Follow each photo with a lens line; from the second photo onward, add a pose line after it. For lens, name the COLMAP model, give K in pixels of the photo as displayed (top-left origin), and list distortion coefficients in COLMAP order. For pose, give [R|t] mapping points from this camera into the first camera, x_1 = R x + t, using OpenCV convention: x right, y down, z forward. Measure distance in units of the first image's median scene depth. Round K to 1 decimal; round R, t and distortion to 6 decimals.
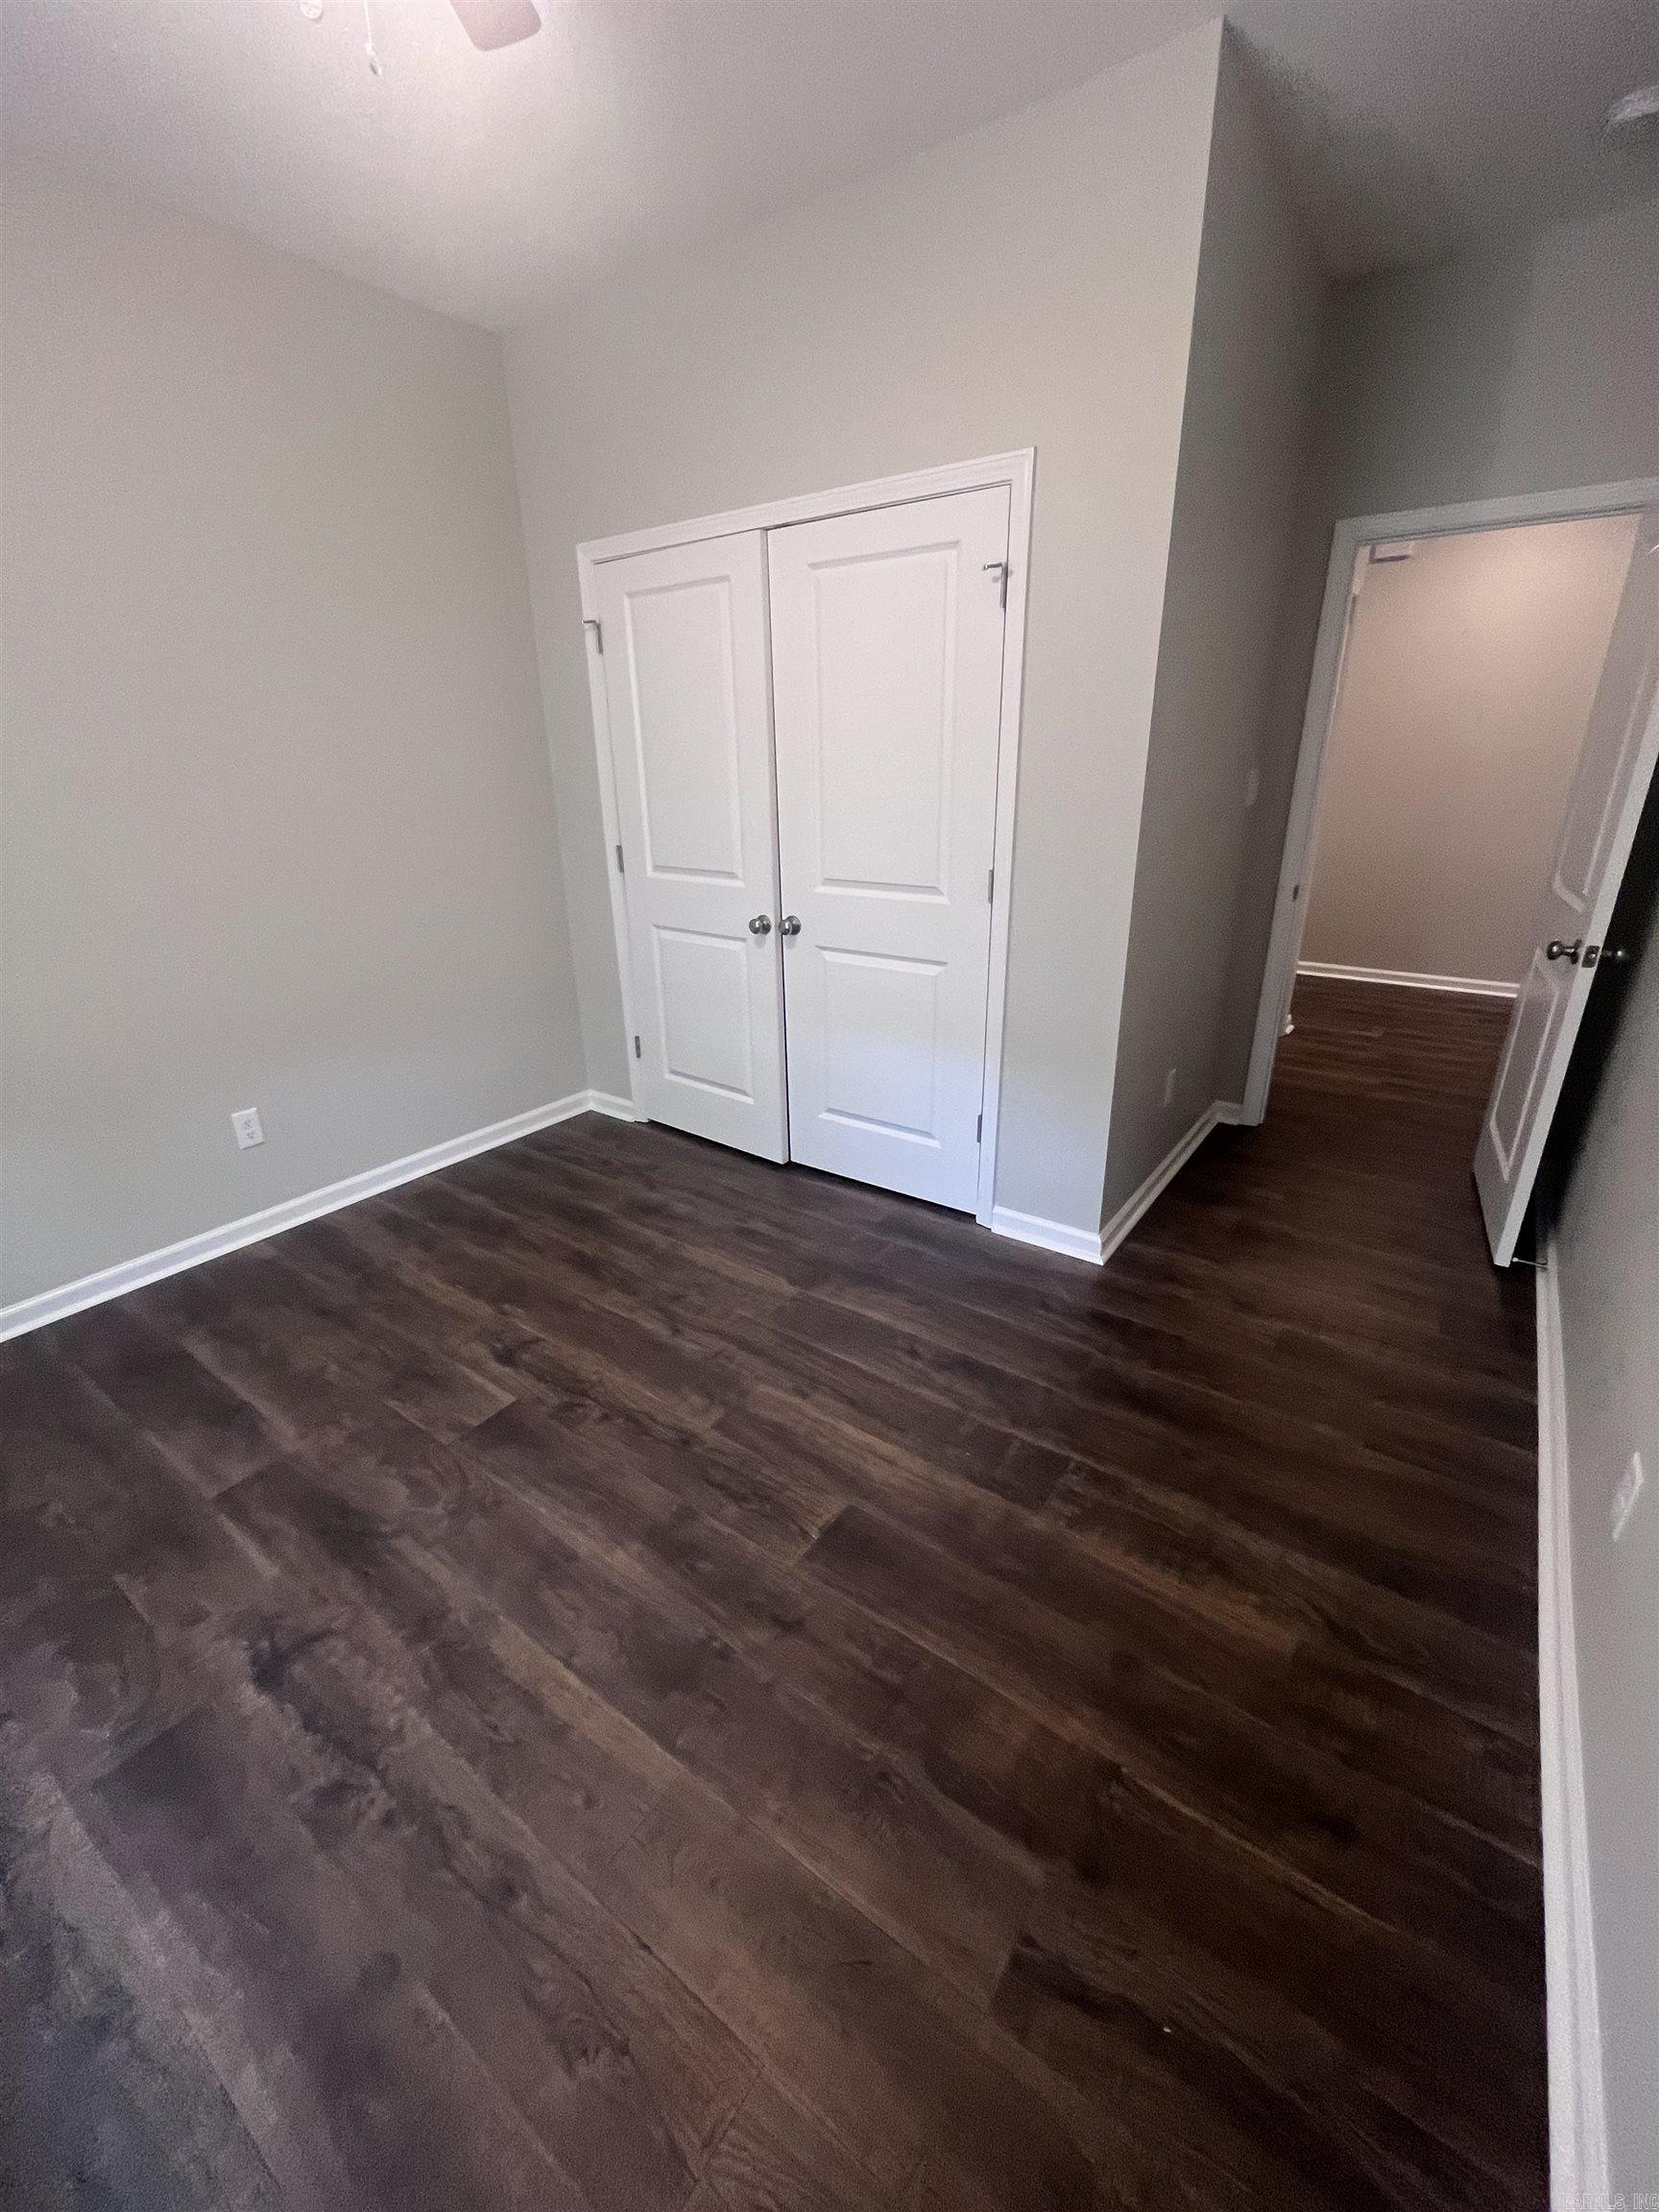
lens RADIAL K [[899.8, 0, 830.9], [0, 899.8, 1099.2], [0, 0, 1]] dist [-0.003395, -0.000448]
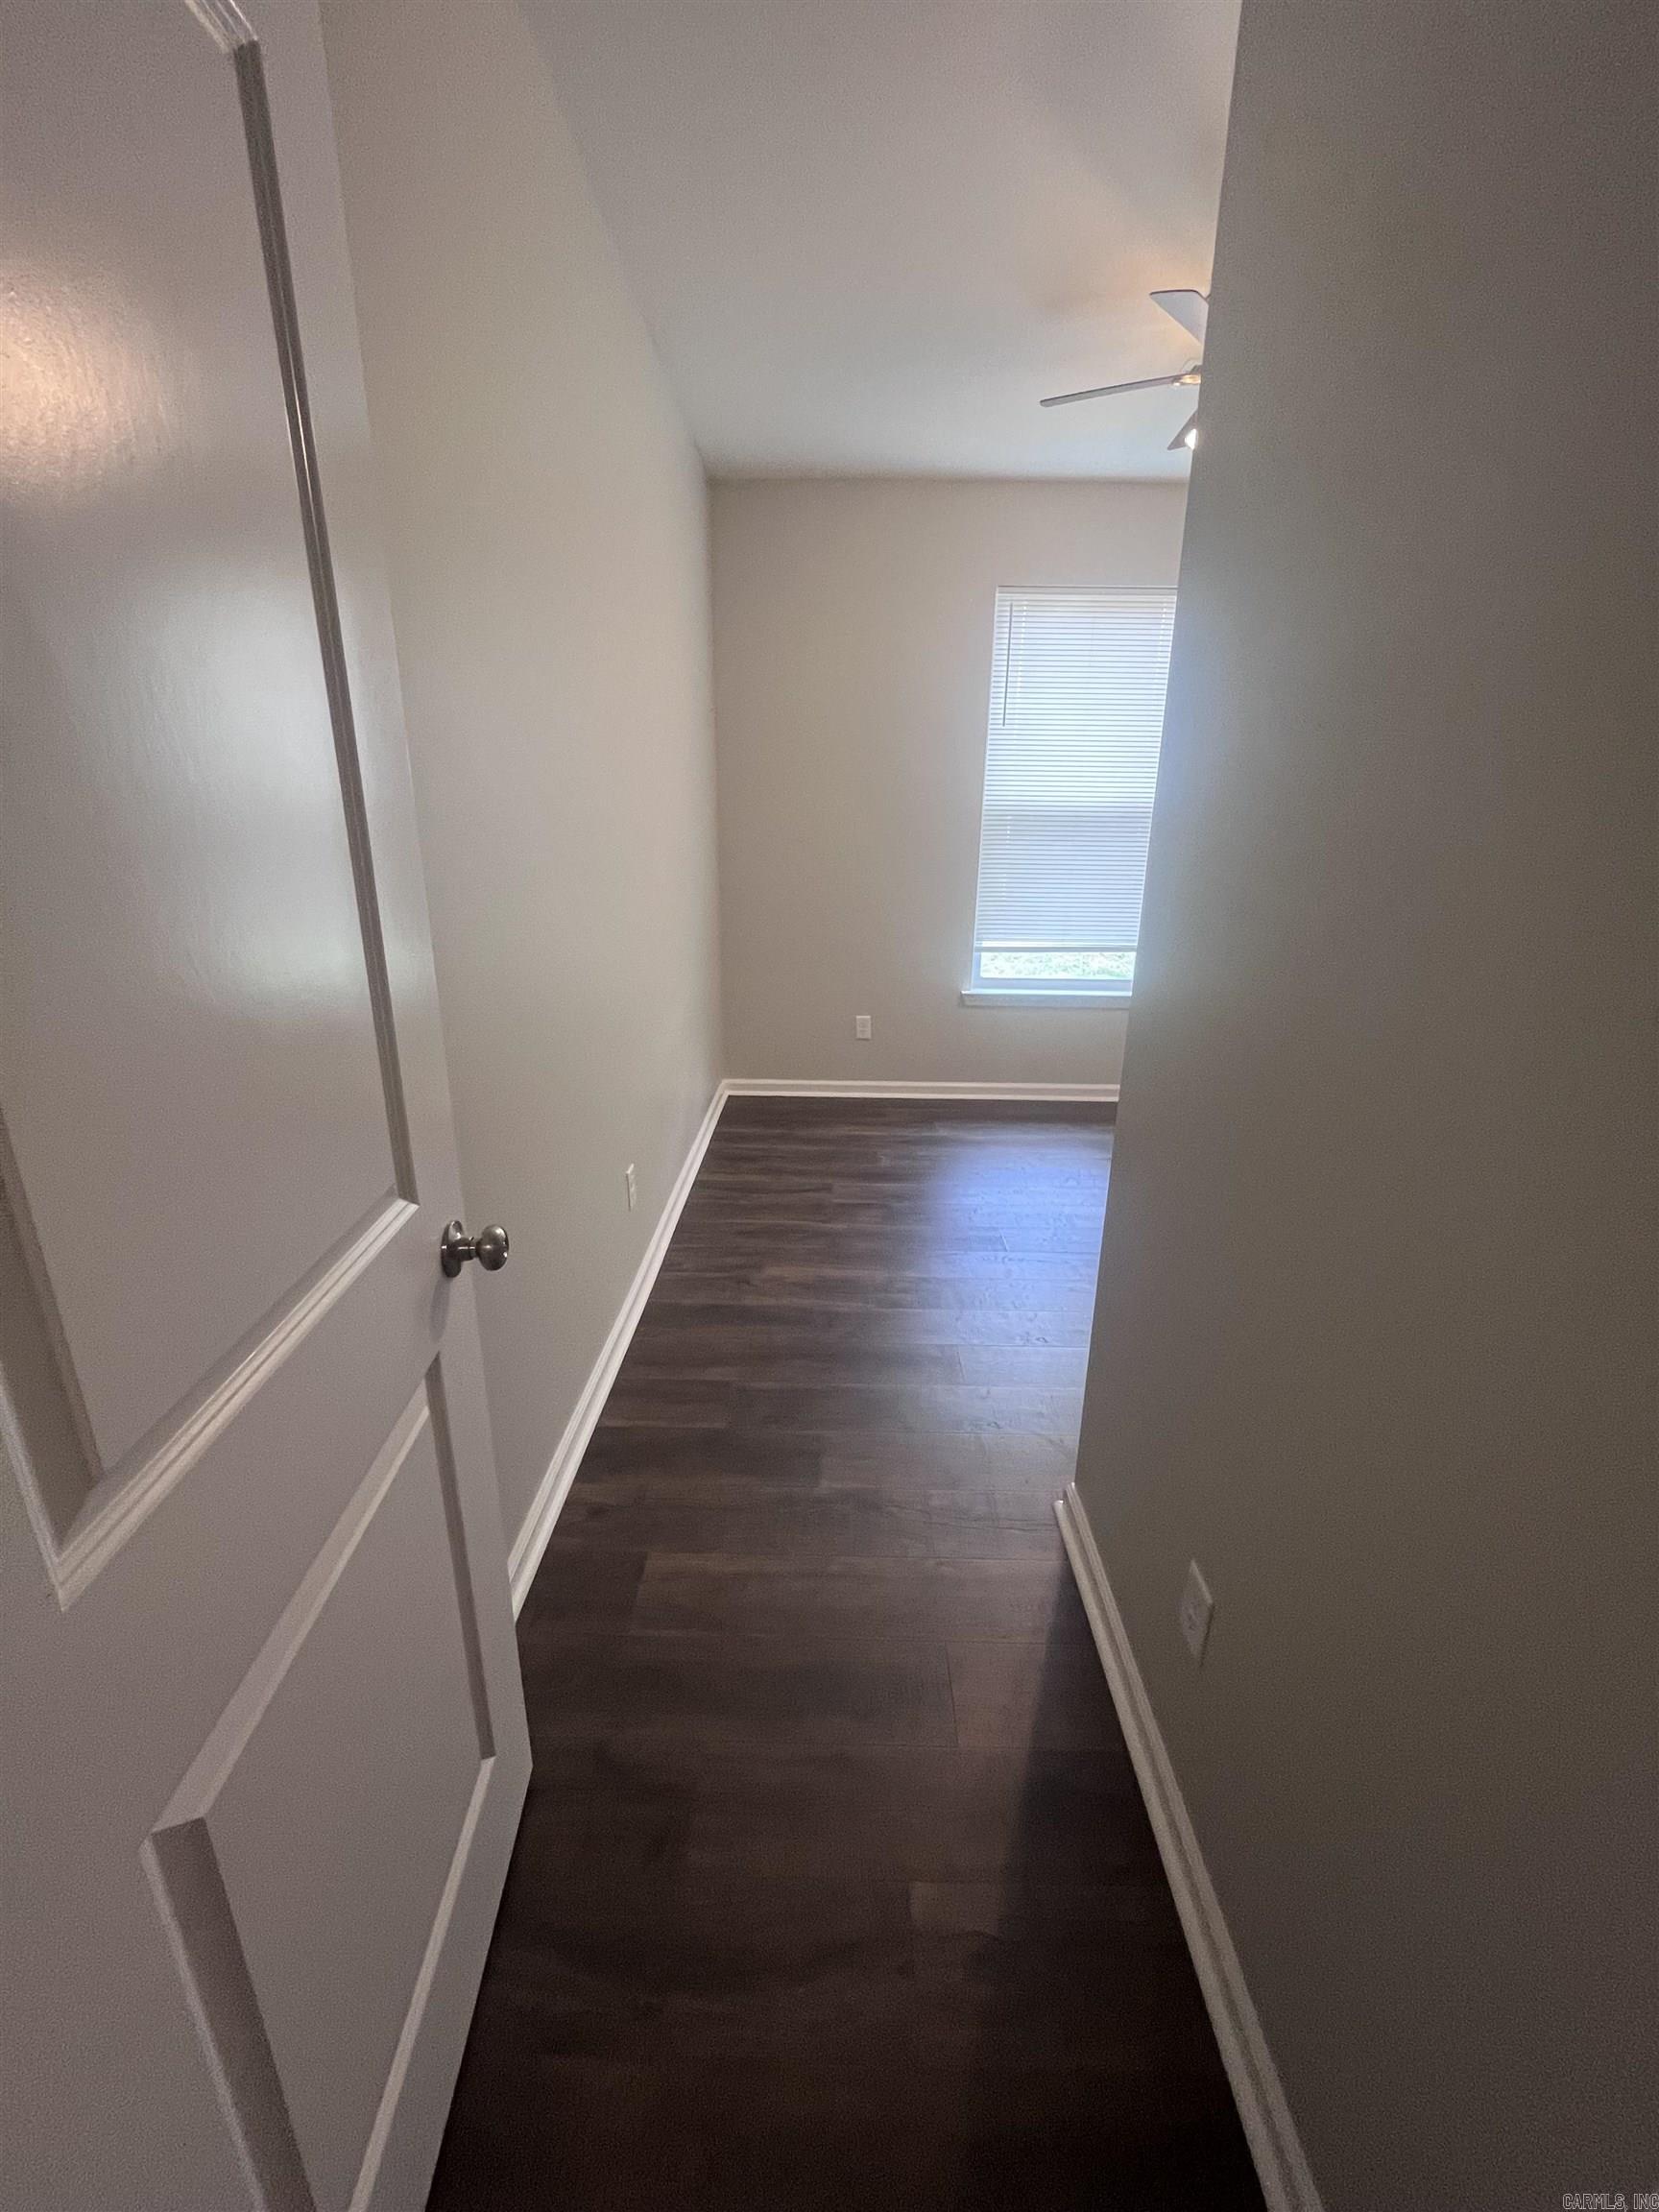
lens RADIAL K [[899.8, 0, 830.9], [0, 899.8, 1099.2], [0, 0, 1]] dist [-0.003395, -0.000448]
pose [[-0.818258, 0.180507, -0.545776, 0.942736], [-0.204578, 0.795825, 0.569922, -0.537462], [0.537217, 0.577997, -0.614262, 1.396932]]
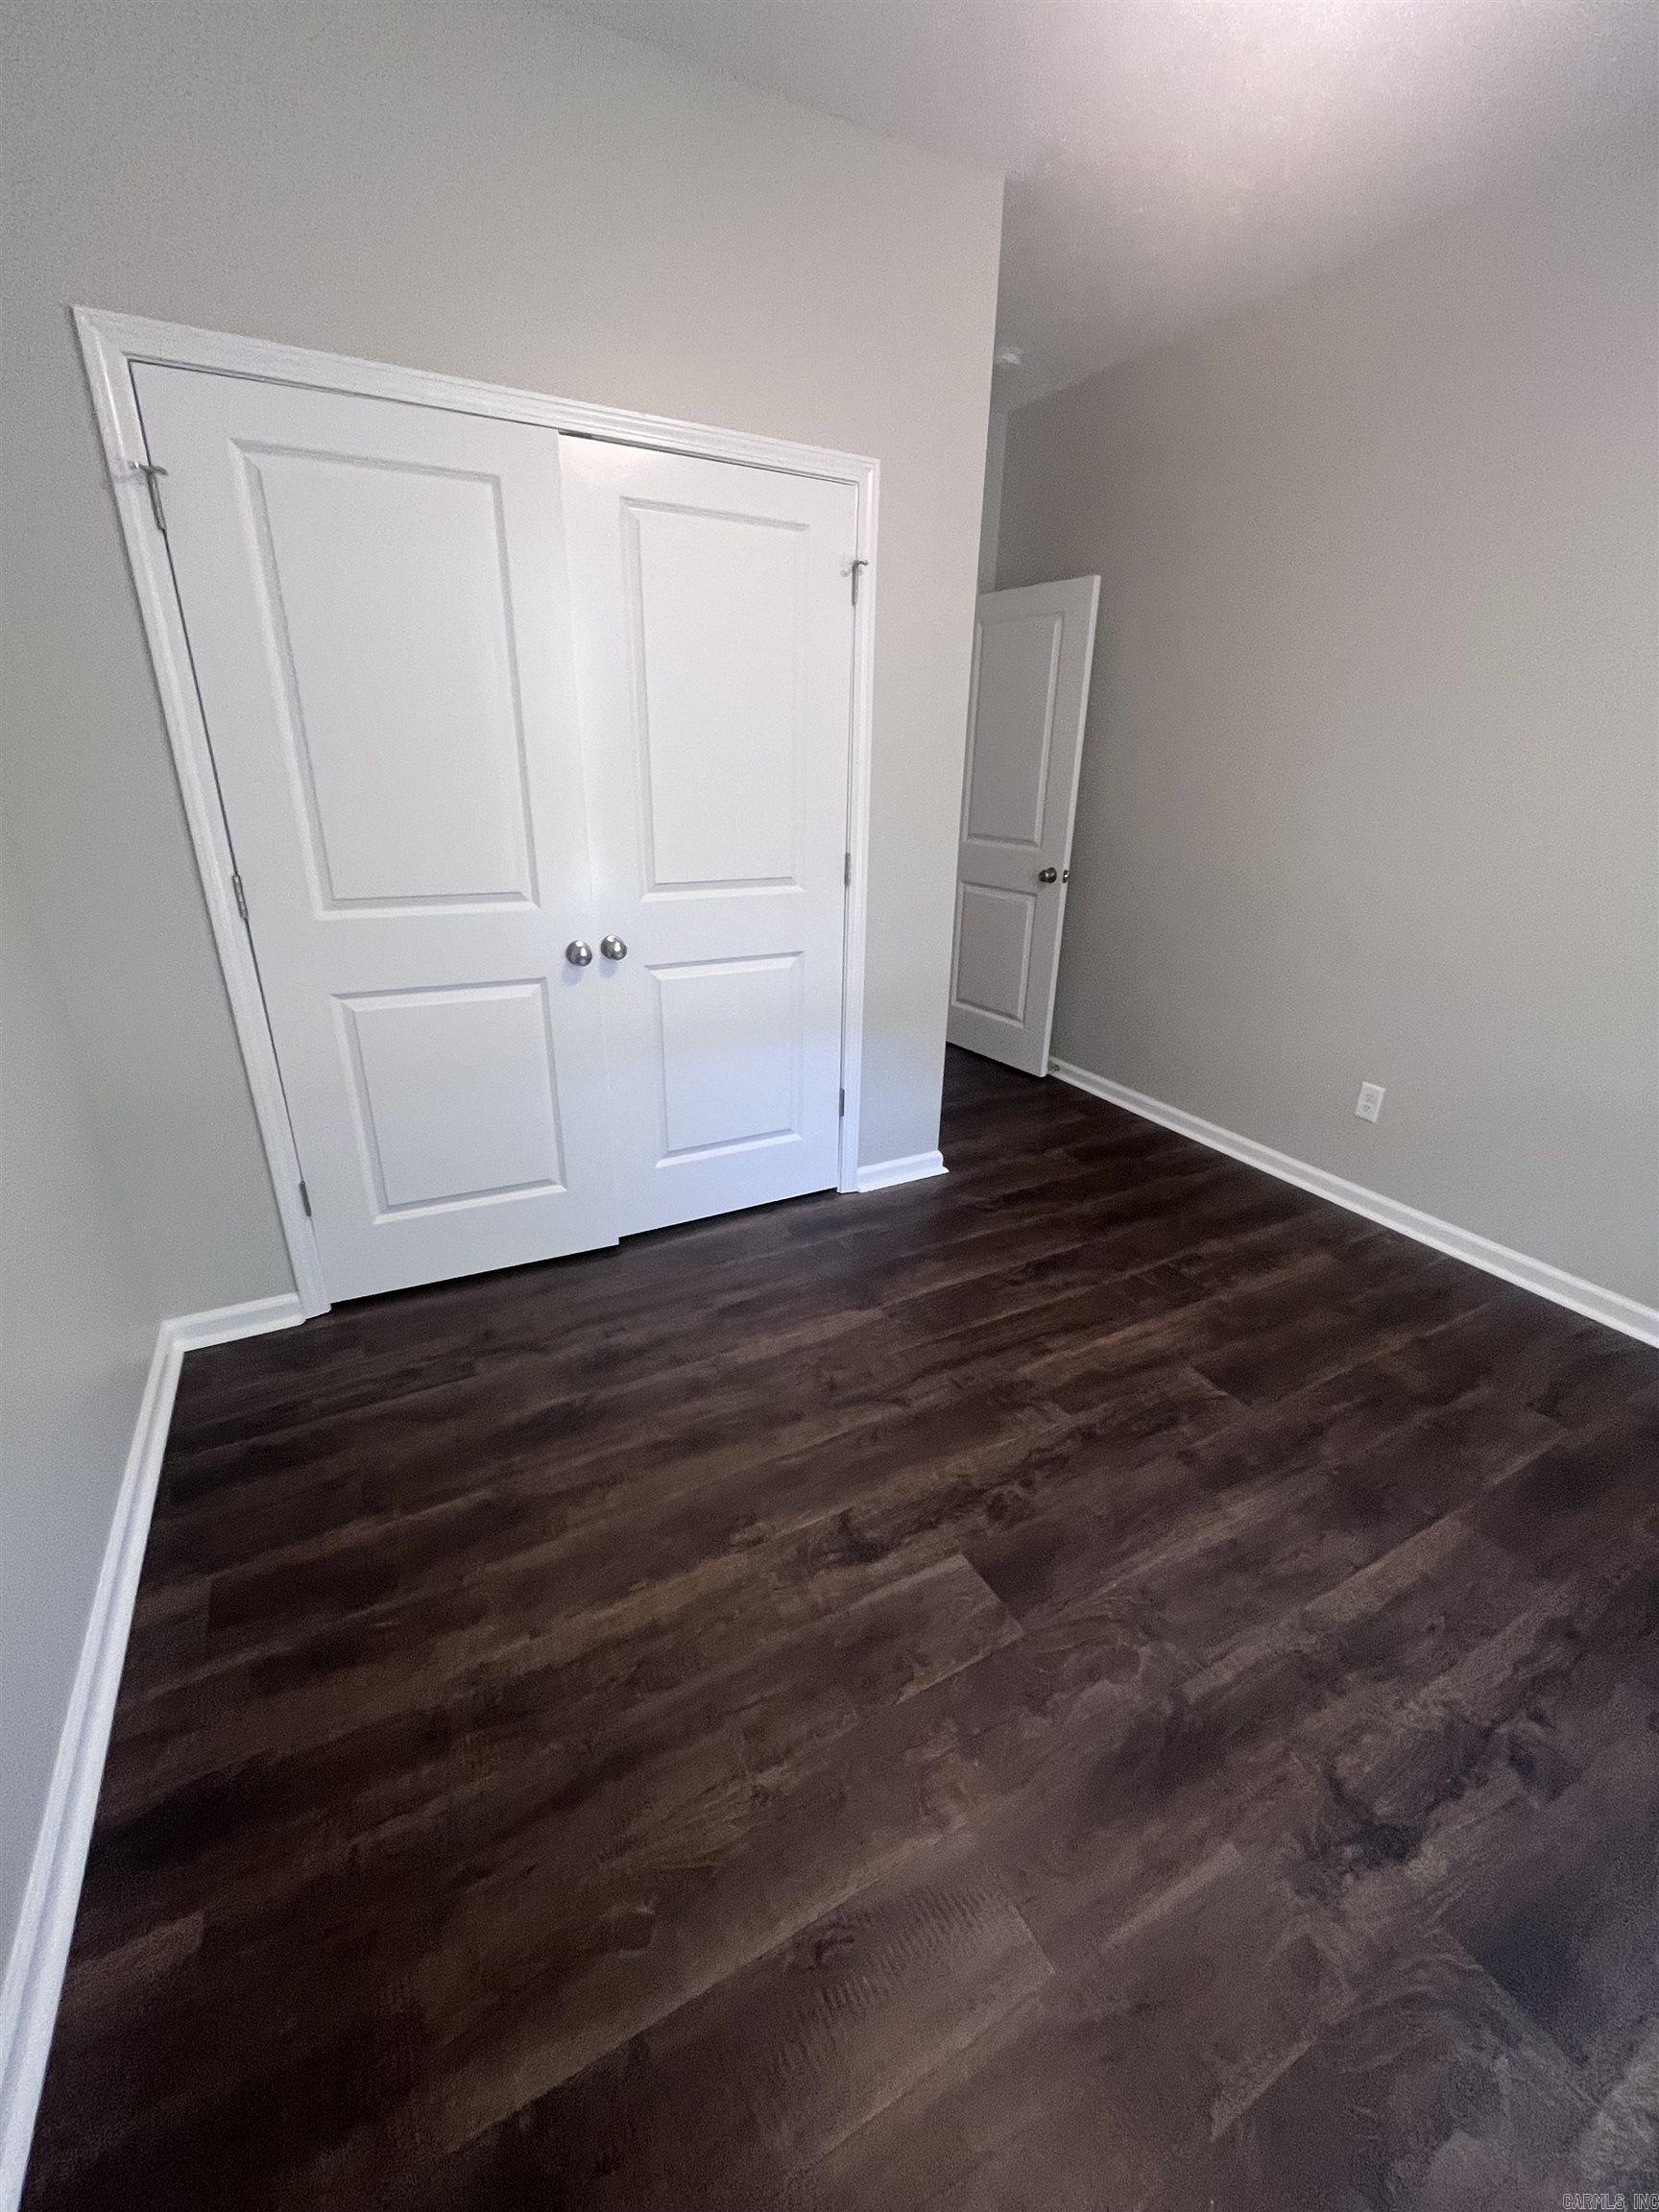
lens RADIAL K [[904.1, 0, 828.0], [0, 904.1, 1098.2], [0, 0, 1]] dist [-0.001243, 0.000241]
pose [[0.435562, -0.299904, 0.848731, -0.928339], [0.297972, 0.937748, 0.178442, -0.208752], [-0.849411, 0.175176, 0.497810, 0.623050]]
